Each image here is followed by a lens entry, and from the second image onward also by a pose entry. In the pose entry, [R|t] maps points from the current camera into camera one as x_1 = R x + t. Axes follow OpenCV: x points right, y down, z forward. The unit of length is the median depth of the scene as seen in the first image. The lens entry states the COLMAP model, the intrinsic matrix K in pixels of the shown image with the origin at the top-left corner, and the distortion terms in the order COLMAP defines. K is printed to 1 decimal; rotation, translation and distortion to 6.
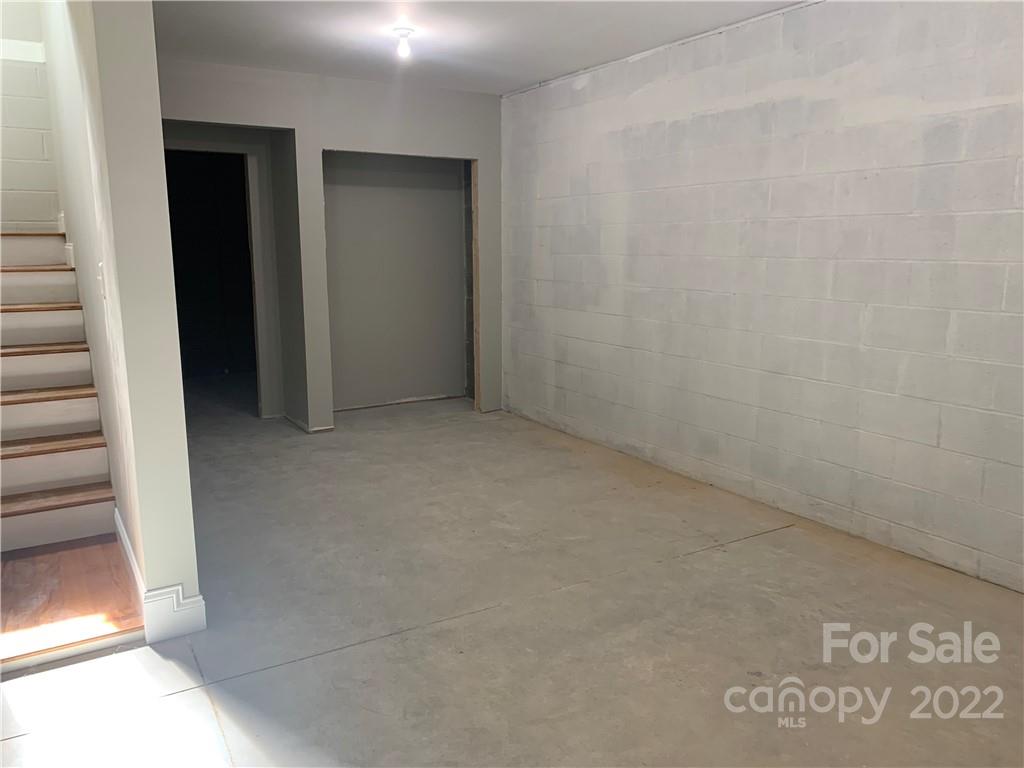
lens RADIAL K [[777.3, 0, 506.1], [0, 777.3, 379.2], [0, 0, 1]] dist [0.038466, -0.045364]
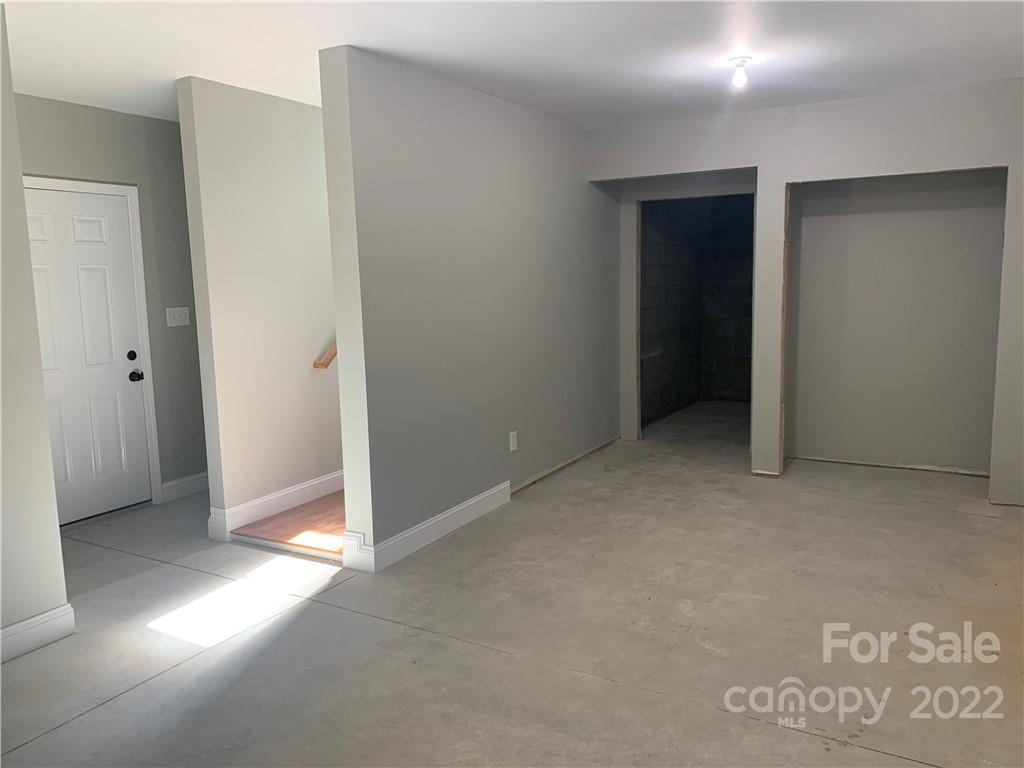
lens RADIAL K [[777.3, 0, 506.9], [0, 777.3, 384.0], [0, 0, 1]] dist [0.038466, -0.045364]
pose [[0.482684, 0.119865, -0.867553, 0.538542], [-0.134092, 0.989025, 0.062042, -0.076818], [0.865468, 0.086385, 0.493460, 0.304132]]
